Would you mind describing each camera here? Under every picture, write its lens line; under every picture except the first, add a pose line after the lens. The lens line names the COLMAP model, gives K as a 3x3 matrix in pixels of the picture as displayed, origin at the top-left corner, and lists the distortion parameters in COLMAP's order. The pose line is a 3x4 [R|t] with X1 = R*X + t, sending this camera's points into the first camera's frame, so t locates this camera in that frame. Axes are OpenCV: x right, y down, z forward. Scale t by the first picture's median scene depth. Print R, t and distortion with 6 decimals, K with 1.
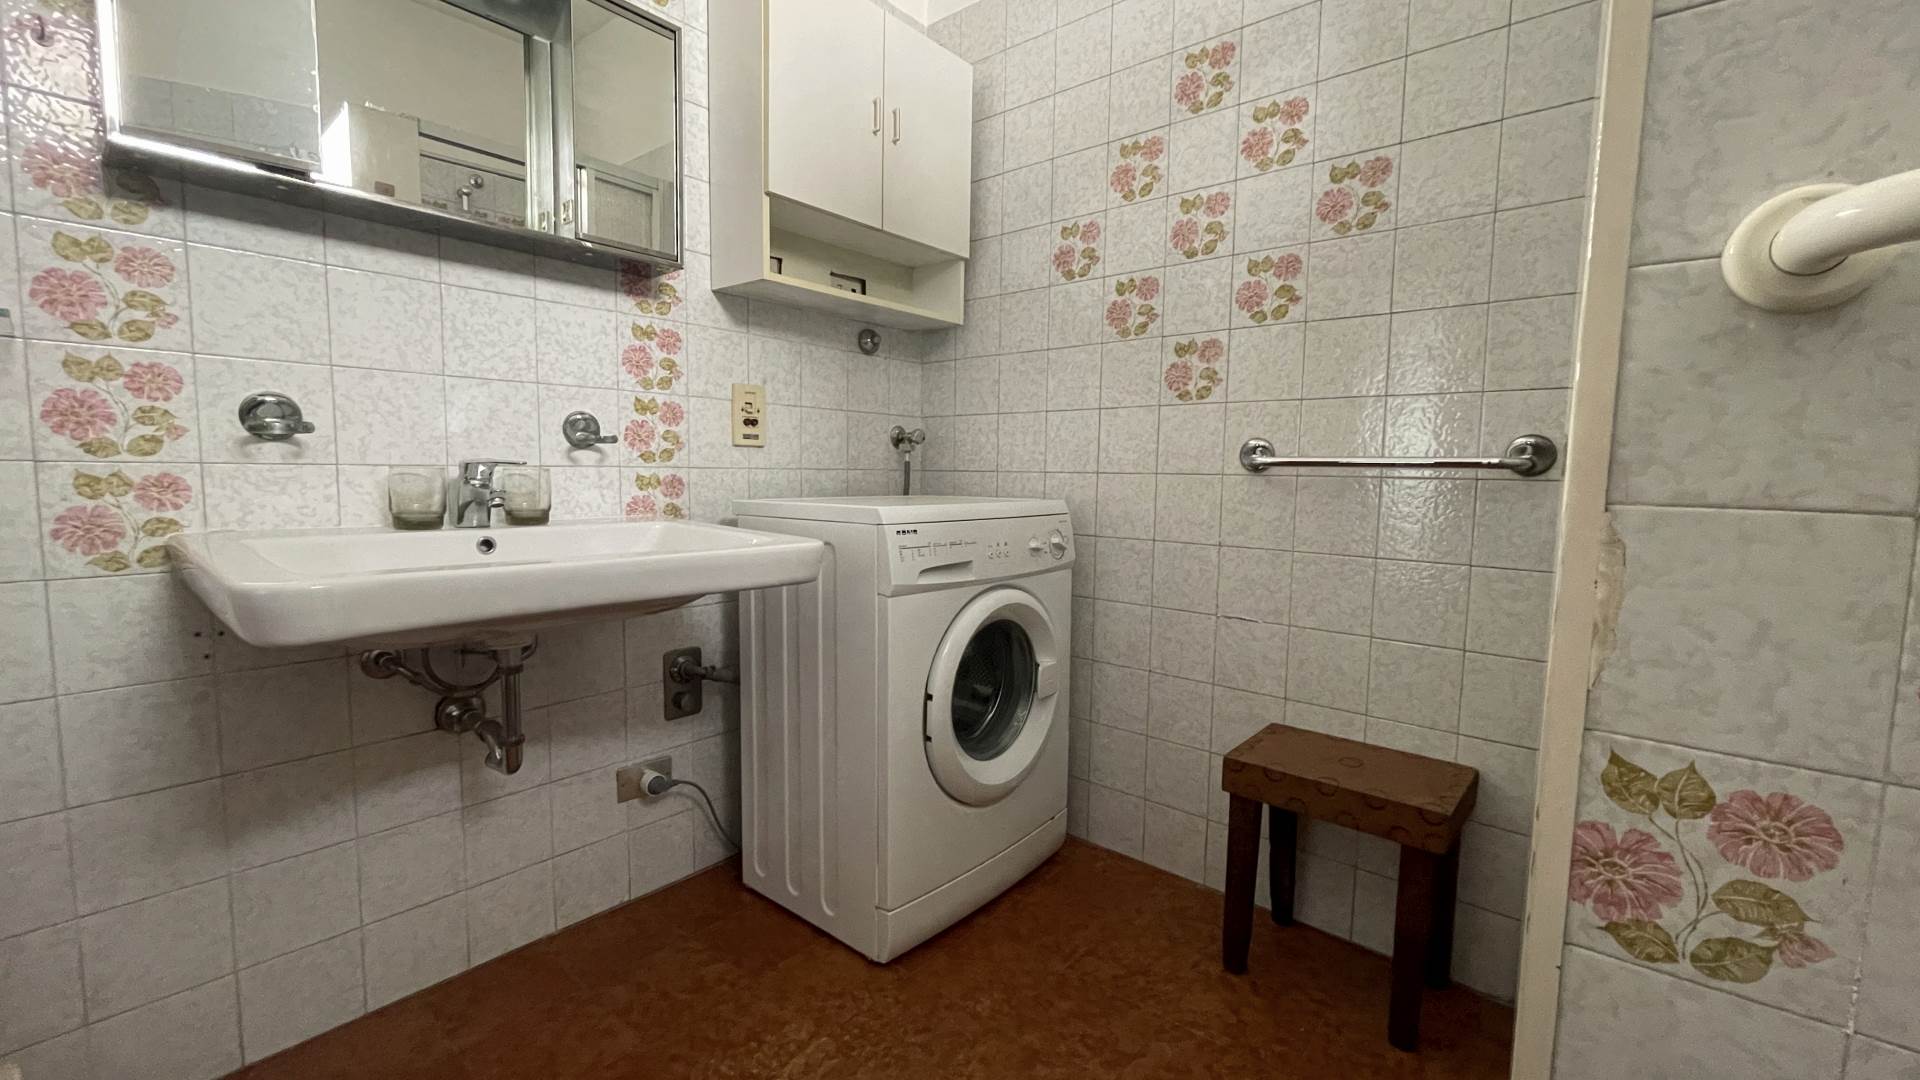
lens RADIAL K [[775.5, 0, 956.9], [0, 775.5, 535.1], [0, 0, 1]] dist [-0.005019, 0.000821]
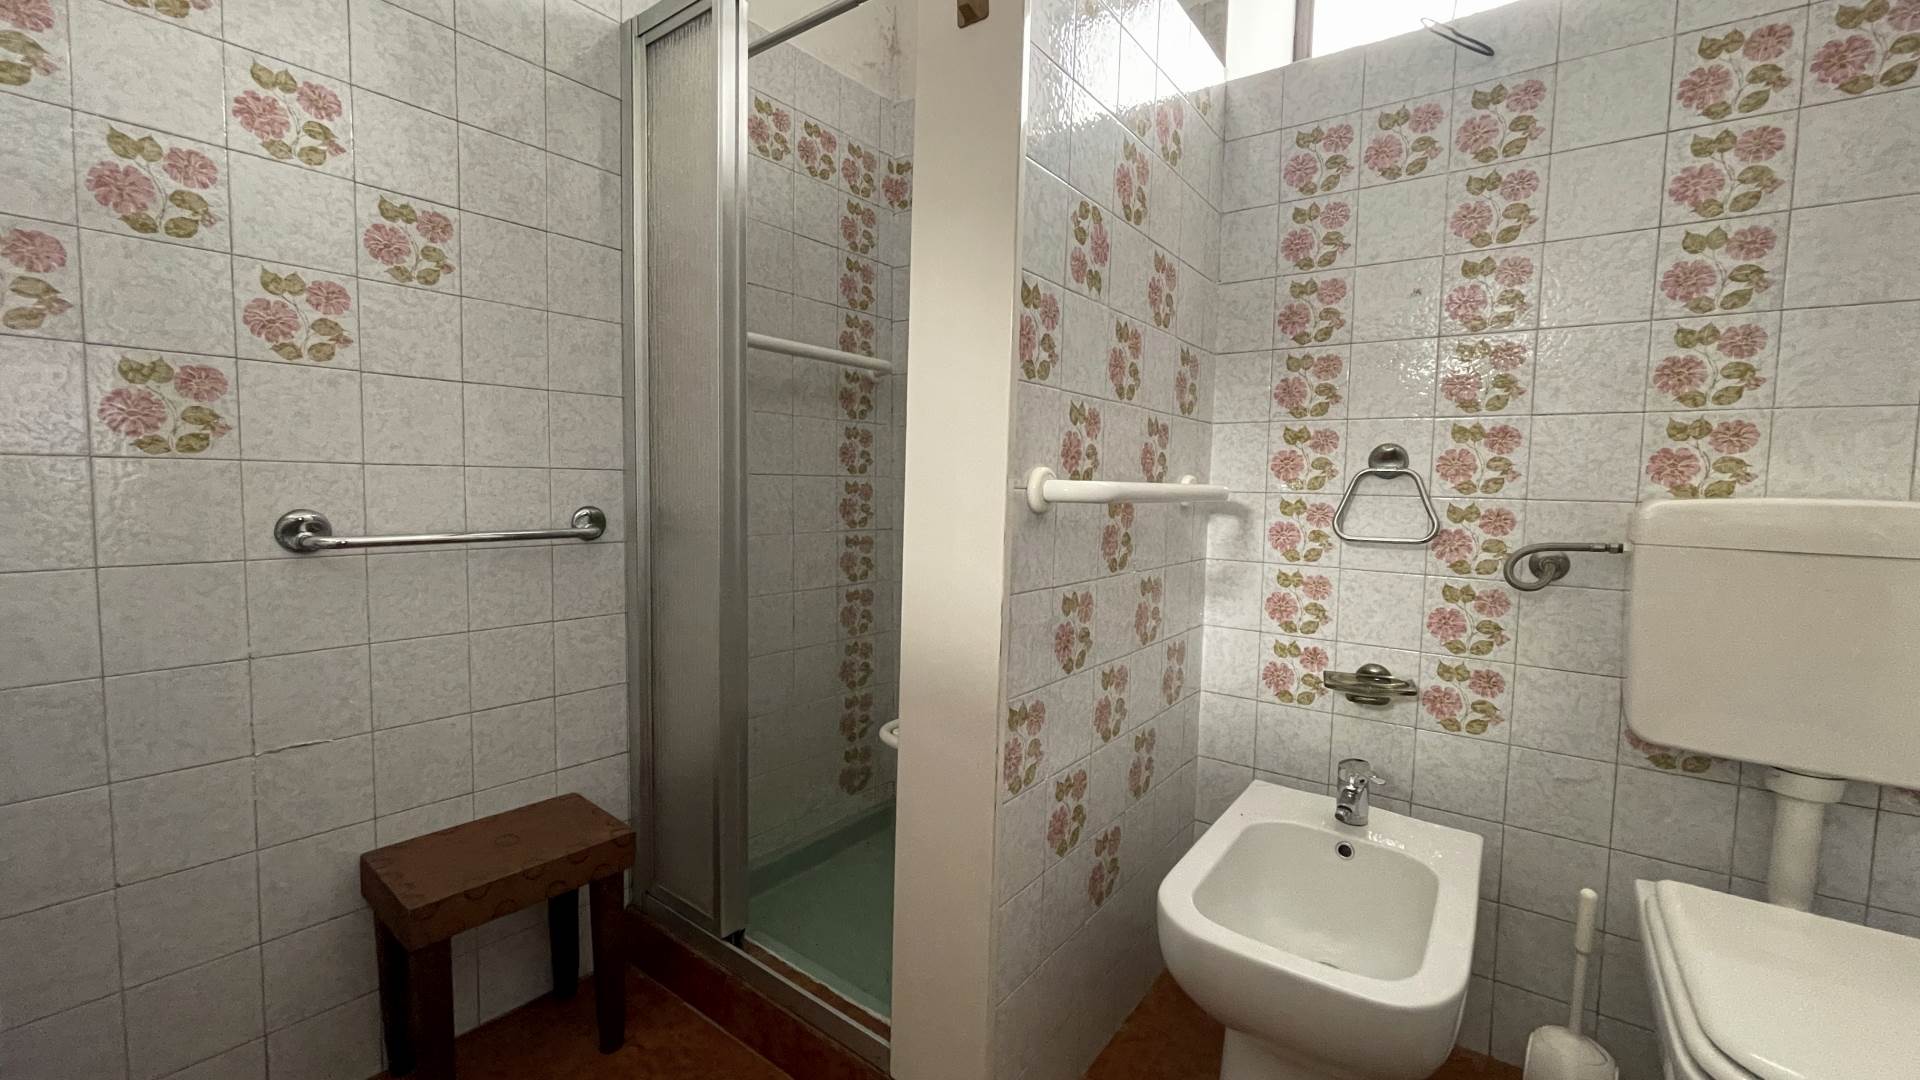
lens RADIAL K [[775.5, 0, 956.5], [0, 775.5, 542.7], [0, 0, 1]] dist [-0.005019, 0.000821]
pose [[-0.042512, -0.097414, 0.994336, -0.426367], [0.060361, 0.993167, 0.099880, -0.137382], [-0.997271, 0.064265, -0.036342, 0.404400]]
